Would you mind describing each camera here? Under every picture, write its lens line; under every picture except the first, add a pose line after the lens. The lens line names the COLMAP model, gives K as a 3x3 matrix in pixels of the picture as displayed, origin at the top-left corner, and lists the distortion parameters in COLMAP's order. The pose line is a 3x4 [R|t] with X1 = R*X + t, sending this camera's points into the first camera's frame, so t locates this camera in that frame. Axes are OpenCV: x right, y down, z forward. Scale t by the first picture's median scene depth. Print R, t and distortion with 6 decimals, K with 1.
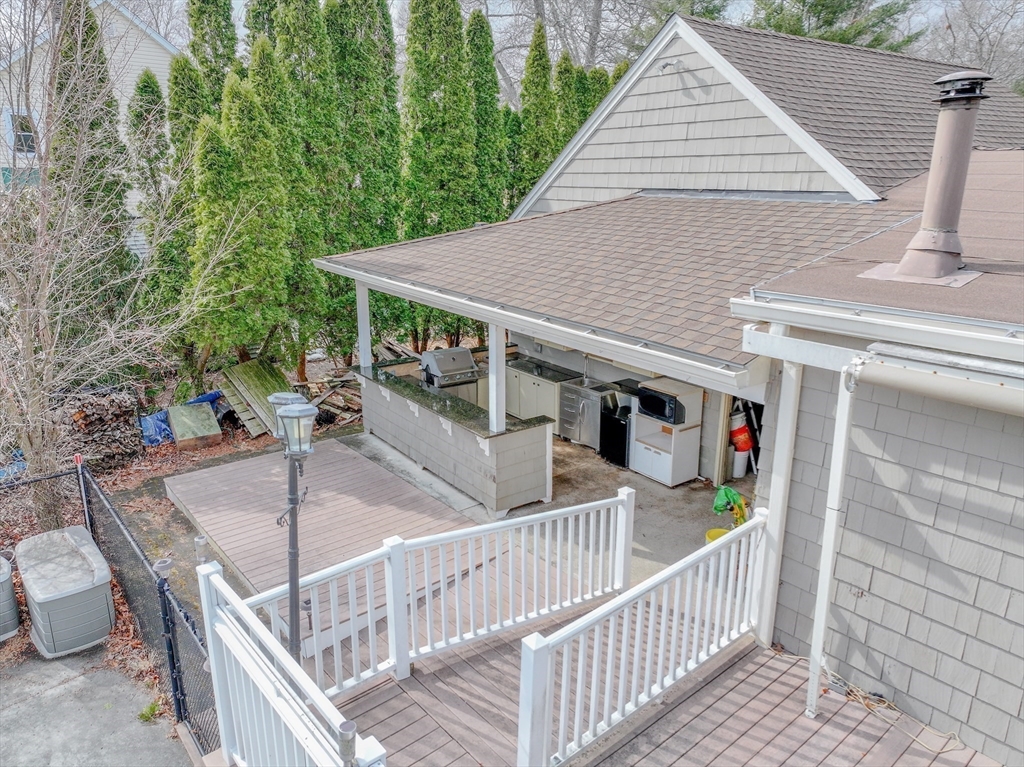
lens RADIAL K [[716.4, 0, 511.2], [0, 716.4, 381.6], [0, 0, 1]] dist [0.000476, 0.008812]
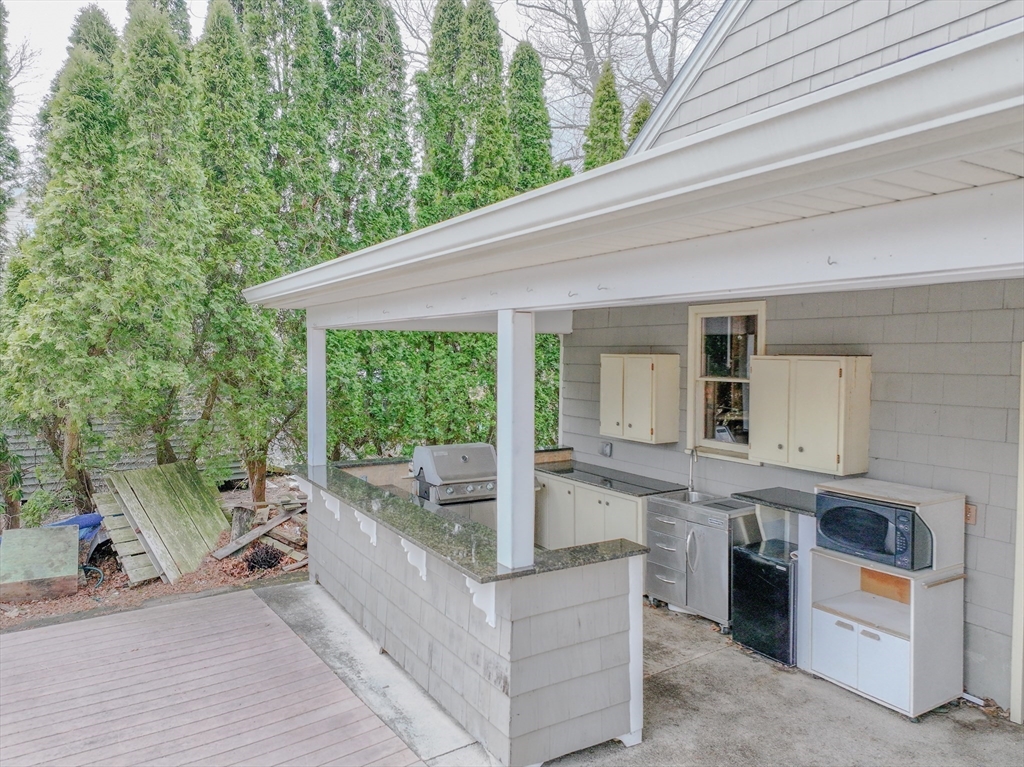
lens RADIAL K [[716.4, 0, 511.2], [0, 716.4, 381.6], [0, 0, 1]] dist [0.000476, 0.008812]
pose [[0.996000, 0.005212, -0.089202, 0.013565], [-0.026042, 0.971892, -0.233981, 0.052222], [0.085475, 0.235368, 0.968140, 0.471457]]
